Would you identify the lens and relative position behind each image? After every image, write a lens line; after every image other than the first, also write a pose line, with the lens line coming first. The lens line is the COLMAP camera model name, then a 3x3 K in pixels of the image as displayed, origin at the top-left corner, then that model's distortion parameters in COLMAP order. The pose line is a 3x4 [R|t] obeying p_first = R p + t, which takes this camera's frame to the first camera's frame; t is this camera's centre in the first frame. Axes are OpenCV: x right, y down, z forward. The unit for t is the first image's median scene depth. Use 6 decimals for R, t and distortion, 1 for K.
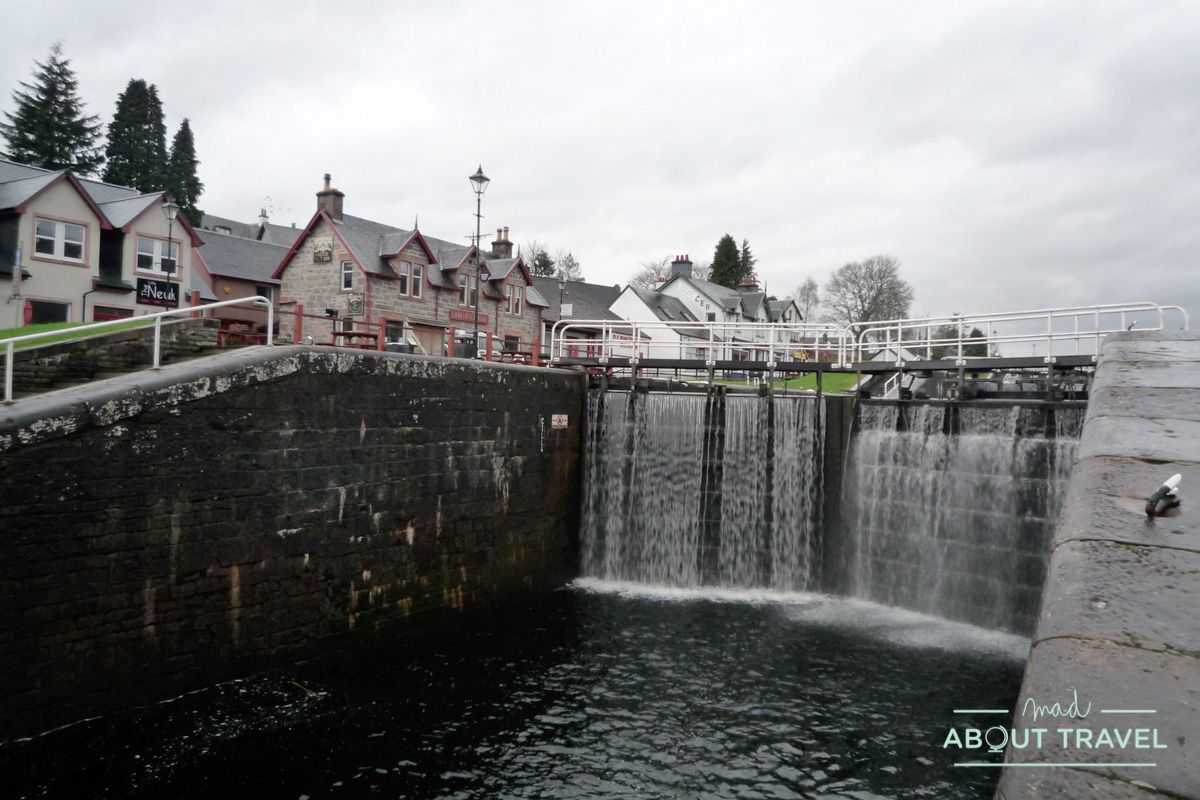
lens RADIAL K [[901.3, 0, 600.0], [0, 901.3, 400.0], [0, 0, 1]] dist [0.004252, -0.054672]
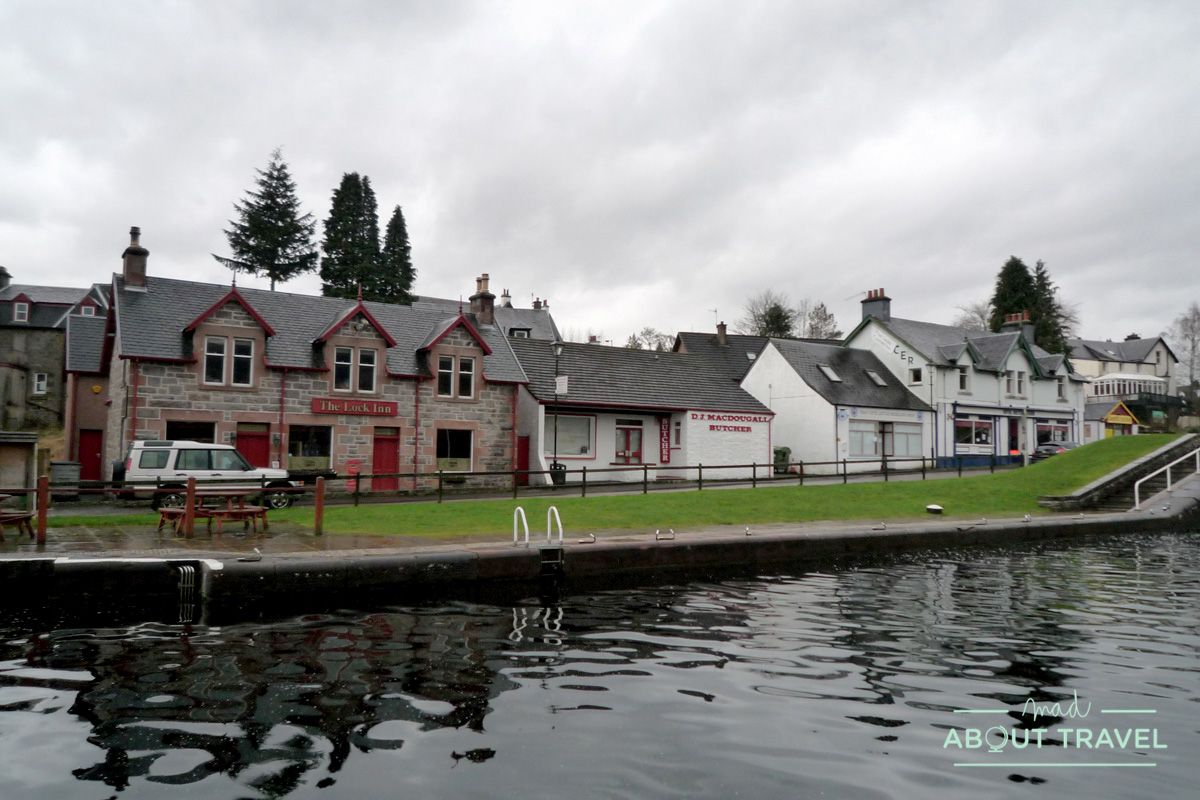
lens RADIAL K [[901.3, 0, 600.0], [0, 901.3, 400.0], [0, 0, 1]] dist [0.004252, -0.054672]
pose [[0.903588, -0.052121, -0.425220, 0.165509], [0.020790, 0.996737, -0.077995, -0.021067], [0.427898, 0.061634, 0.901723, 0.241004]]
